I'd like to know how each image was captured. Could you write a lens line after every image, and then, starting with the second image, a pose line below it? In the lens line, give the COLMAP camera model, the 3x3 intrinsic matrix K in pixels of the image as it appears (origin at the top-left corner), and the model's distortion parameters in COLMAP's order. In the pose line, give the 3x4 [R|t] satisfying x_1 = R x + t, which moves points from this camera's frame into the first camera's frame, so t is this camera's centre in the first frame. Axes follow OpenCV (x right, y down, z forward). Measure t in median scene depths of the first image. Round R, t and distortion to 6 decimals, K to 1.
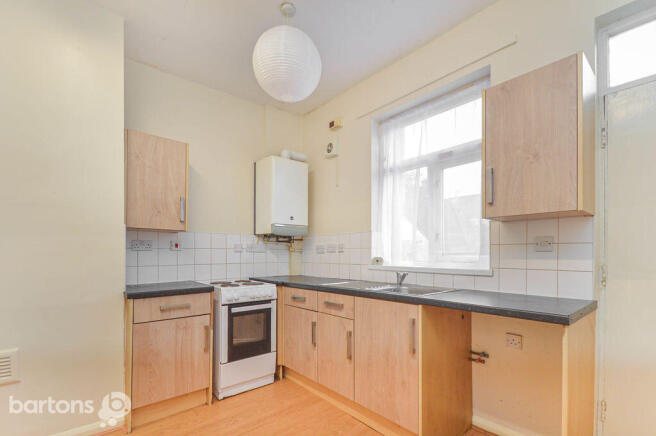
lens RADIAL K [[298.0, 0, 327.0], [0, 298.0, 253.7], [0, 0, 1]] dist [-0.001731, -0.002332]
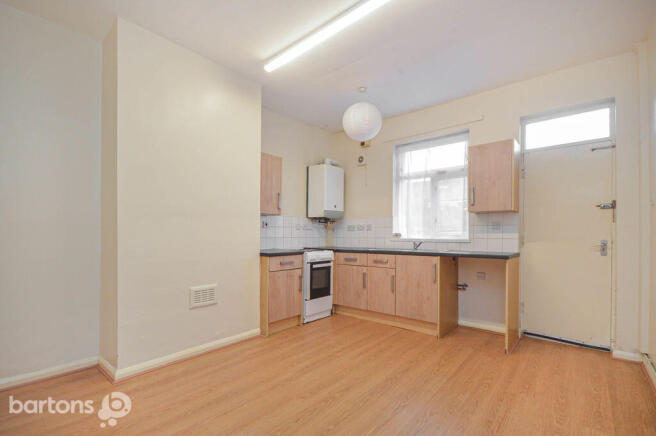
lens RADIAL K [[298.0, 0, 328.1], [0, 298.0, 234.5], [0, 0, 1]] dist [-0.001731, -0.002332]
pose [[0.989074, 0.004546, 0.147347, -0.485359], [-0.004544, 0.999990, -0.000352, 0.024250], [-0.147347, -0.000321, 0.989085, -0.576057]]
